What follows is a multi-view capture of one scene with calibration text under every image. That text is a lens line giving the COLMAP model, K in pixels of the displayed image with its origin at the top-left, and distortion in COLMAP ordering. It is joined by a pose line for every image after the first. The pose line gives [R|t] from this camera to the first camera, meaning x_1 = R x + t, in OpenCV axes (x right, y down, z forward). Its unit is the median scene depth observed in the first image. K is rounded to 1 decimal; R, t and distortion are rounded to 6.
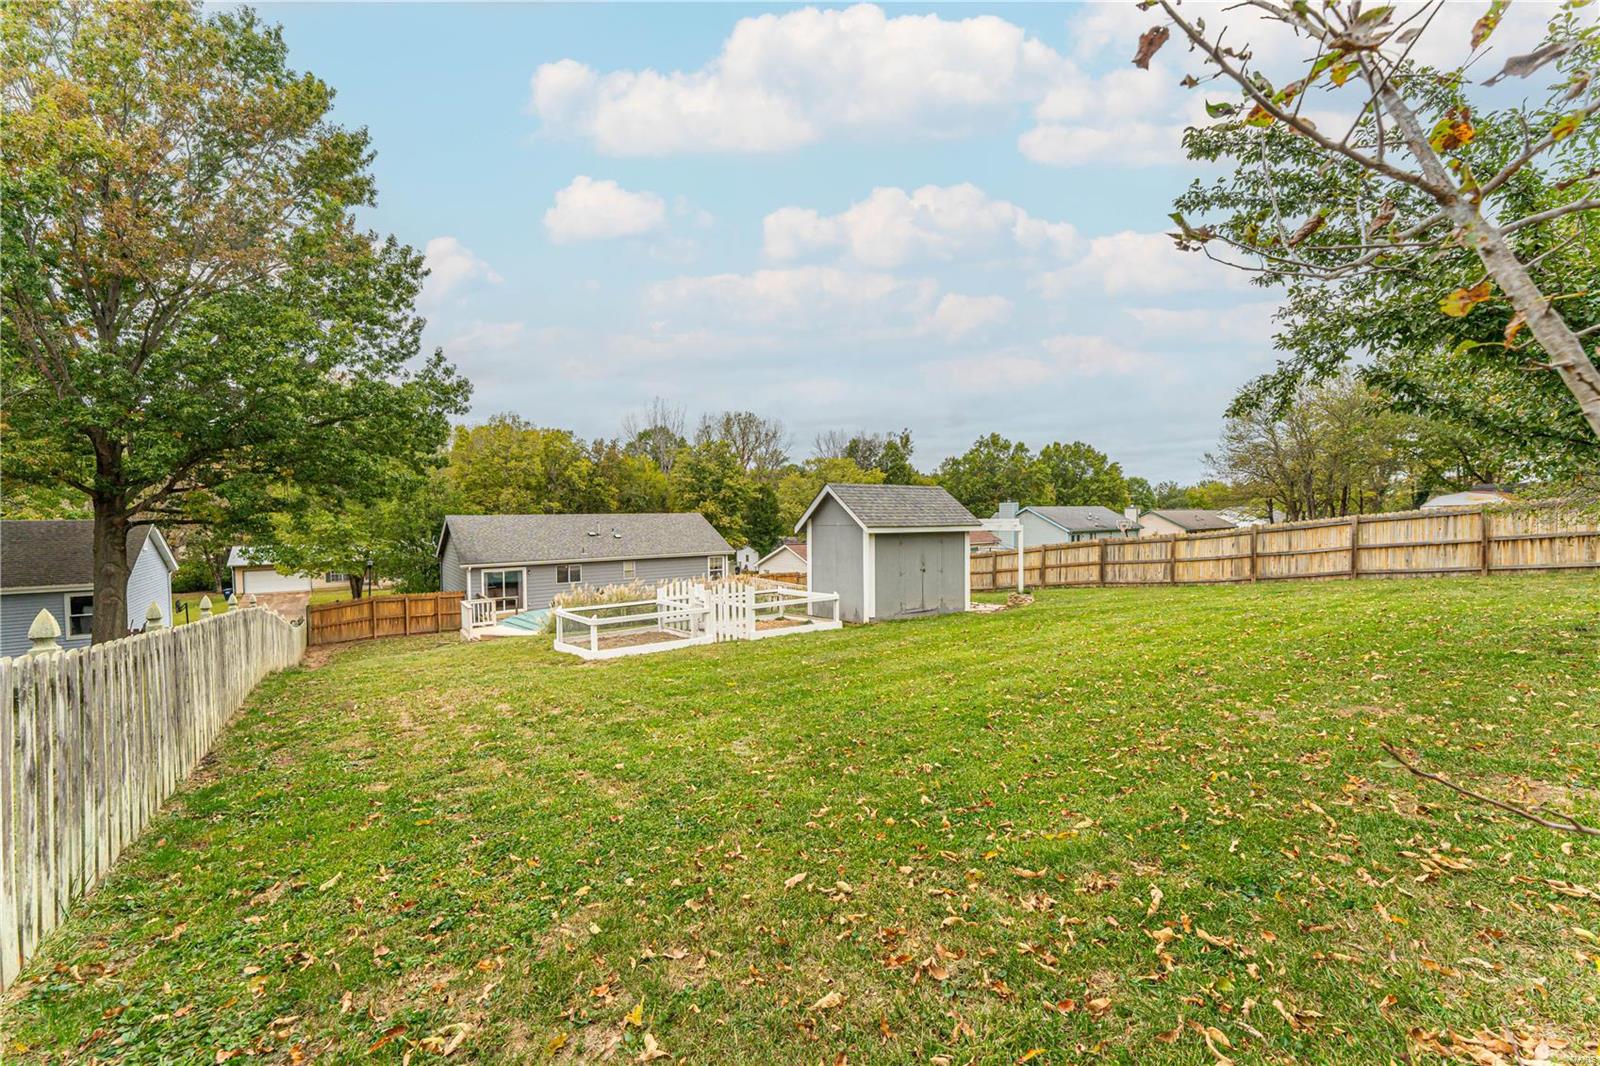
lens RADIAL K [[654.5, 0, 800.0], [0, 654.5, 533.0], [0, 0, 1]] dist [-0.045491, -0.000015]
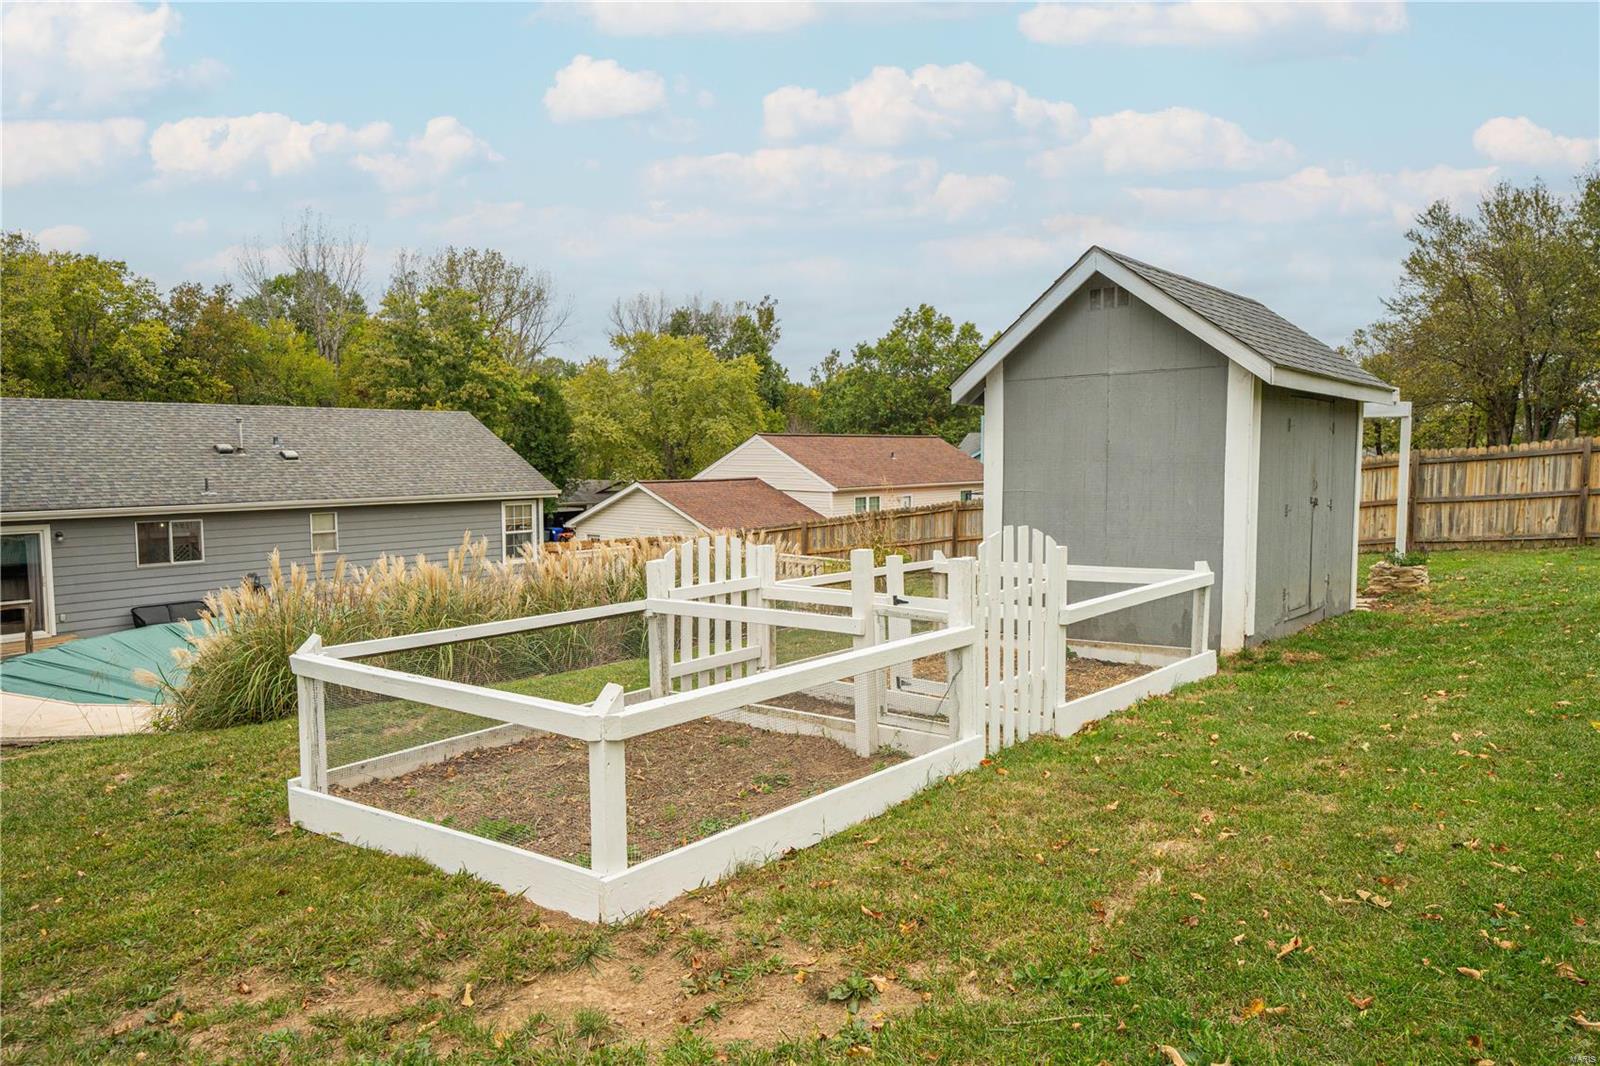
lens RADIAL K [[1046.0, 0, 800.0], [0, 1046.0, 533.0], [0, 0, 1]] dist [0.004777, 0.000566]
pose [[0.970231, -0.010102, 0.241972, -0.053877], [-0.001247, 0.998908, 0.046705, 0.010743], [-0.242179, -0.045617, 0.969159, 0.110348]]
